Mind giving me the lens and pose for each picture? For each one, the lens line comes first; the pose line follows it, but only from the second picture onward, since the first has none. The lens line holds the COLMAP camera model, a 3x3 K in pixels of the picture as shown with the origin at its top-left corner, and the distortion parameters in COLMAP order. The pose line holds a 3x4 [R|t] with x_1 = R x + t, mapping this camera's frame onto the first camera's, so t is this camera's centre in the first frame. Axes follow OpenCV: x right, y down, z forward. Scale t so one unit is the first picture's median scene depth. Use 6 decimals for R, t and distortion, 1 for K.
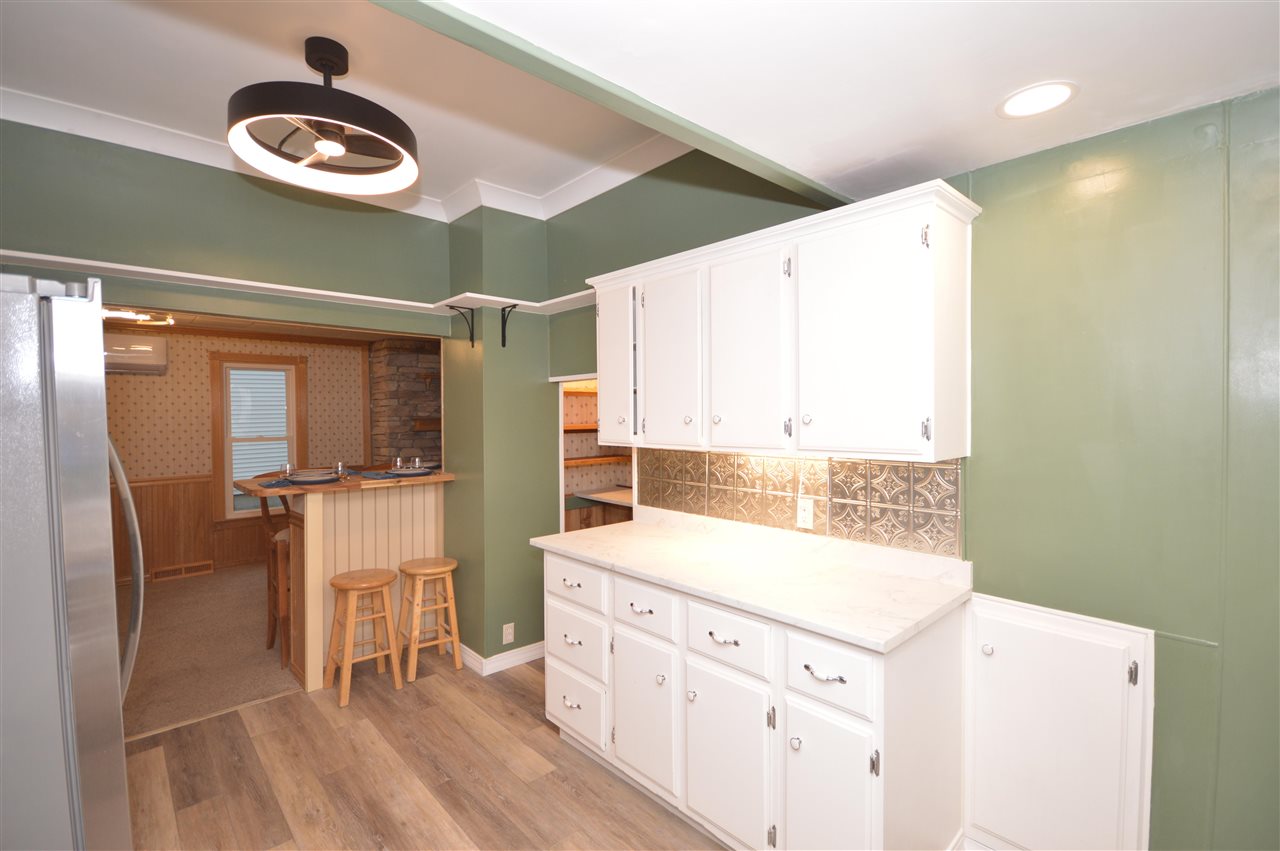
lens RADIAL K [[569.8, 0, 645.5], [0, 569.8, 423.5], [0, 0, 1]] dist [0.005957, -0.008806]
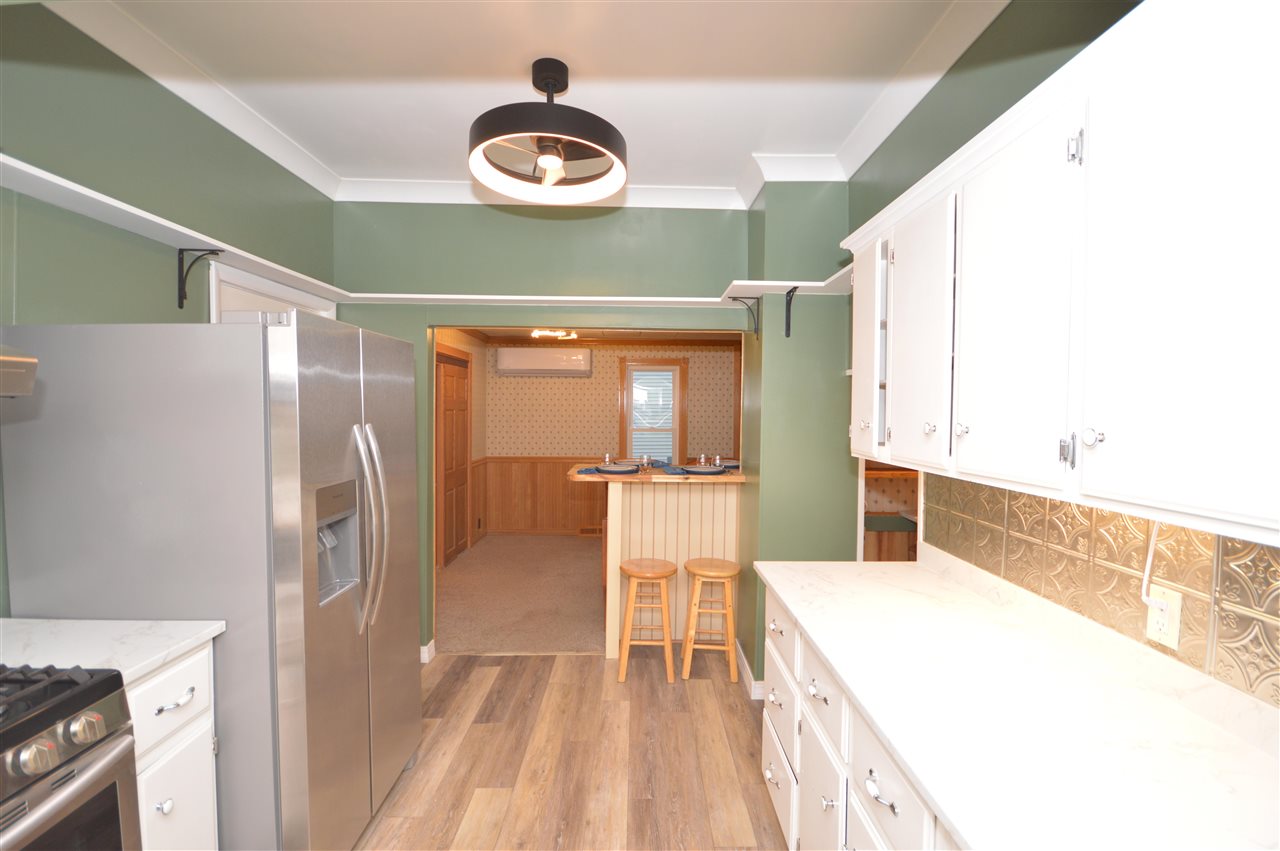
lens RADIAL K [[569.8, 0, 644.1], [0, 569.8, 424.5], [0, 0, 1]] dist [0.005957, -0.008806]
pose [[0.739581, 0.030698, -0.672367, 0.217779], [-0.024238, 0.999526, 0.018973, -0.012152], [0.672631, 0.002265, 0.739975, 0.236211]]
